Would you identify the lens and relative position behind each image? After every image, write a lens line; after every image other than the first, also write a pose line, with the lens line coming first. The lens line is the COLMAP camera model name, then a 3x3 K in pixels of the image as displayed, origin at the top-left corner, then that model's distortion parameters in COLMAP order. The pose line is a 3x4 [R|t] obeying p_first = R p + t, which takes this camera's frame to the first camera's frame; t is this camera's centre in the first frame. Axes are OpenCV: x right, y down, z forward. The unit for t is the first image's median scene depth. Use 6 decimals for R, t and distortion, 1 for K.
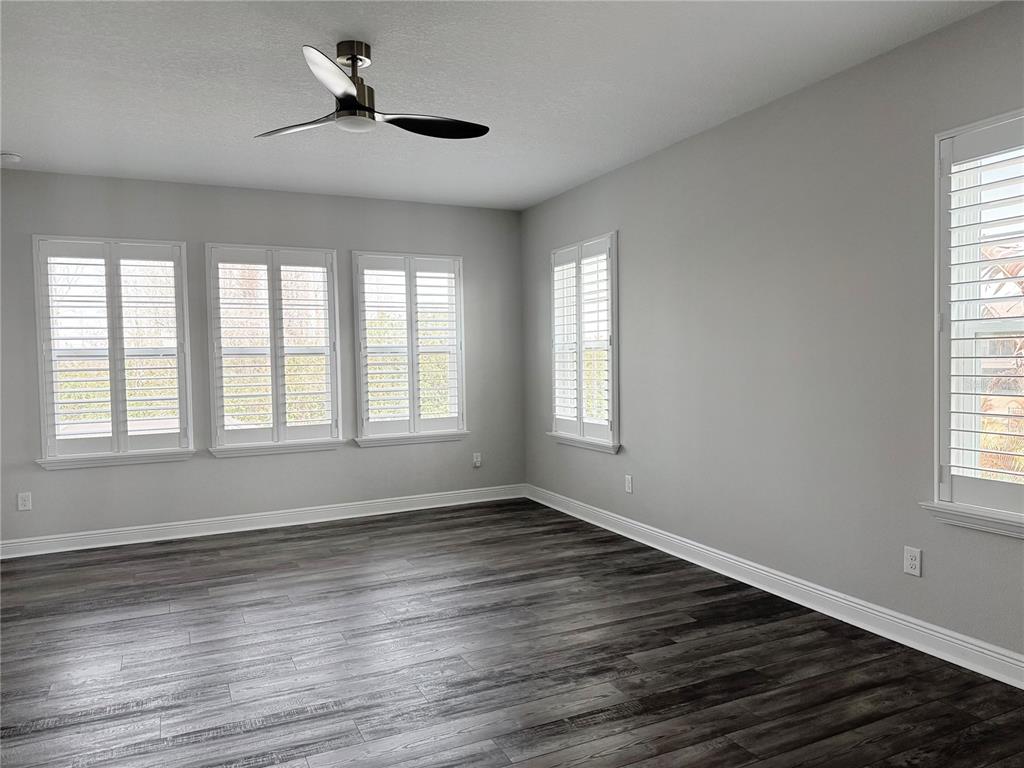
lens RADIAL K [[718.9, 0, 512.0], [0, 718.9, 384.0], [0, 0, 1]] dist [0.132850, -0.189145]
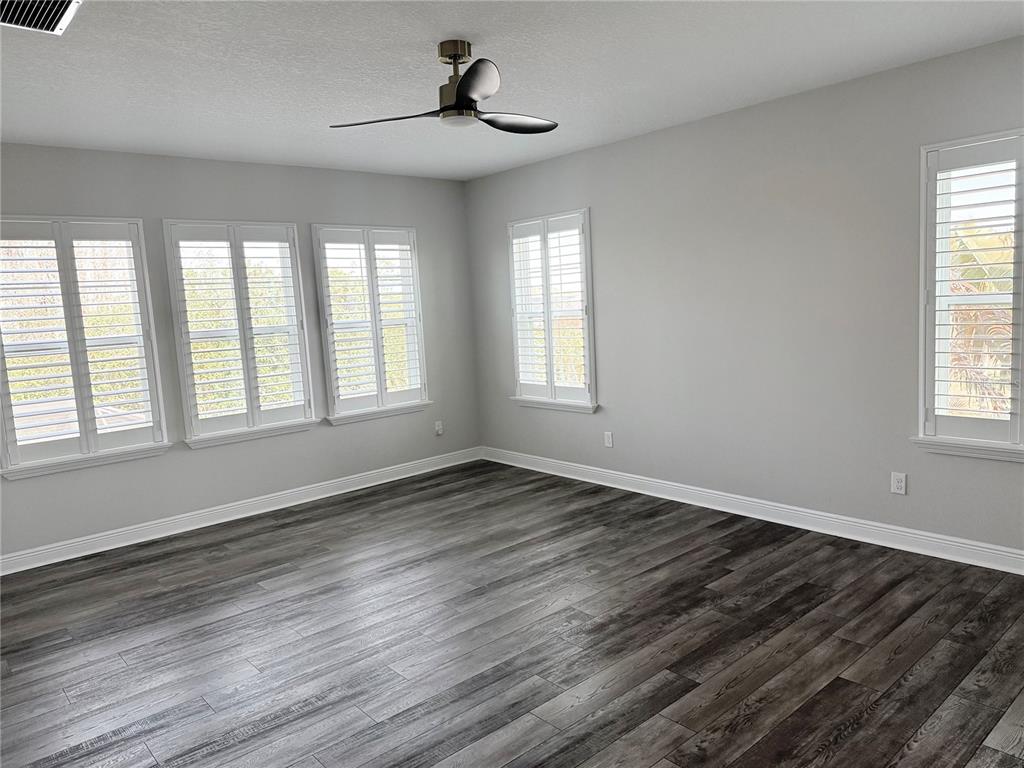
lens RADIAL K [[723.6, 0, 512.0], [0, 723.6, 384.0], [0, 0, 1]] dist [0.175032, -0.289892]
pose [[0.959498, -0.066773, 0.273687, -0.271427], [0.047238, 0.995883, 0.077365, -0.038659], [-0.277726, -0.061303, 0.958702, -0.025211]]
